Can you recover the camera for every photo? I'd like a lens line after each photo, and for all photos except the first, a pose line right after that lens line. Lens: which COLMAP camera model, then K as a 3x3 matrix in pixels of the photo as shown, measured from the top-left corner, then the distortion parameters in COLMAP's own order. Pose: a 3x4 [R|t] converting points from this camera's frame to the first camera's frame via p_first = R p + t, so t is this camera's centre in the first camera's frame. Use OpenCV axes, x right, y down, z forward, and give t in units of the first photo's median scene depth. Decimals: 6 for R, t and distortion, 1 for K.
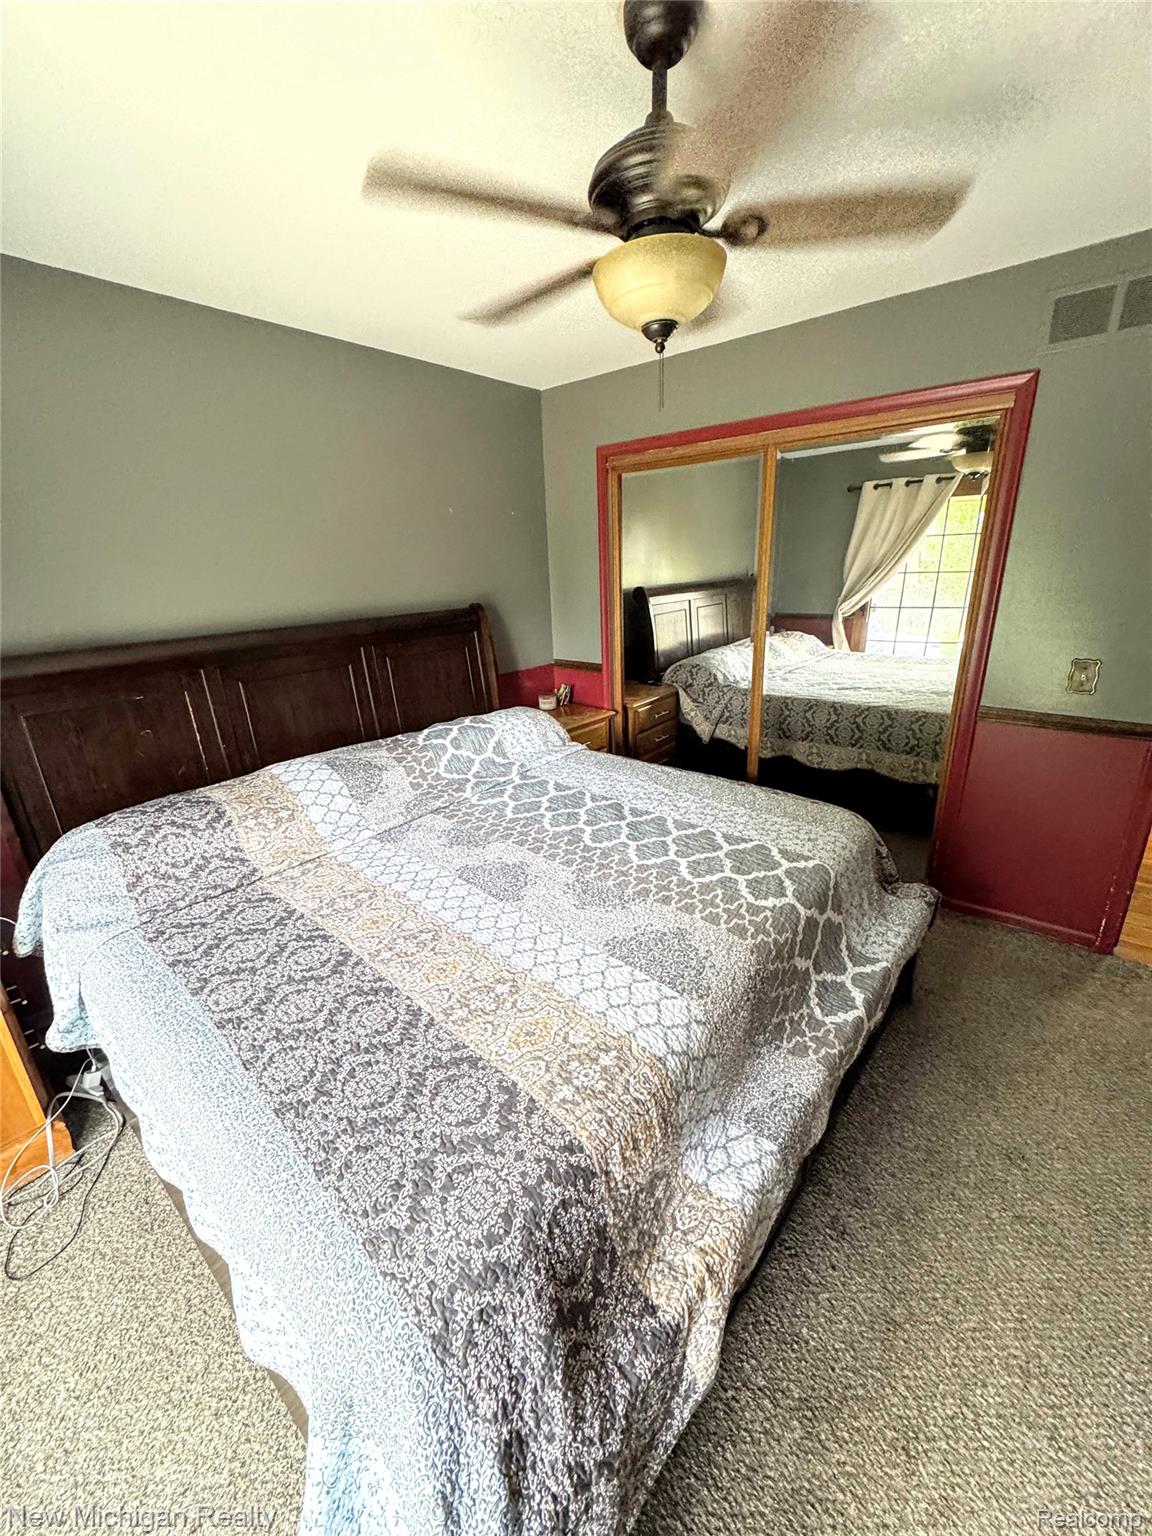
lens RADIAL K [[609.8, 0, 573.9], [0, 609.8, 767.5], [0, 0, 1]] dist [-0.002348, -0.000516]
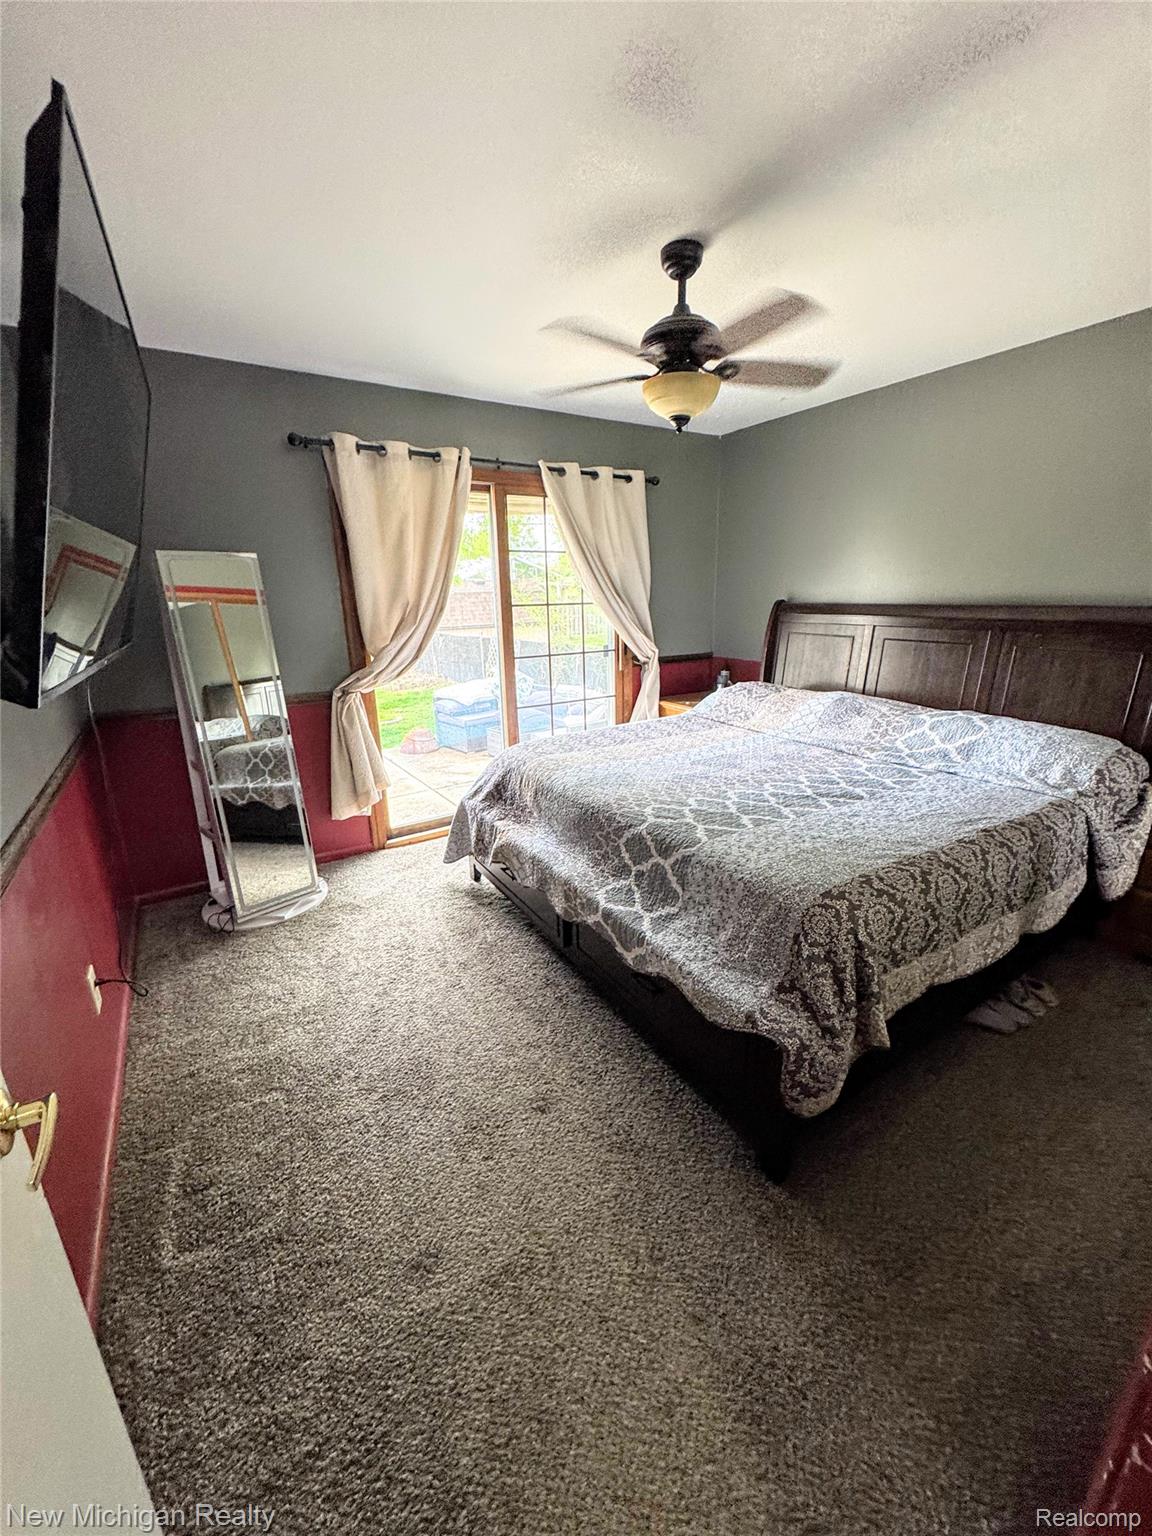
lens RADIAL K [[609.8, 0, 574.7], [0, 609.8, 771.9], [0, 0, 1]] dist [-0.002348, -0.000516]
pose [[-0.290842, 0.320301, -0.901564, 1.172050], [-0.280758, 0.872244, 0.400456, -0.262458], [0.914651, 0.369591, -0.163758, 0.783783]]
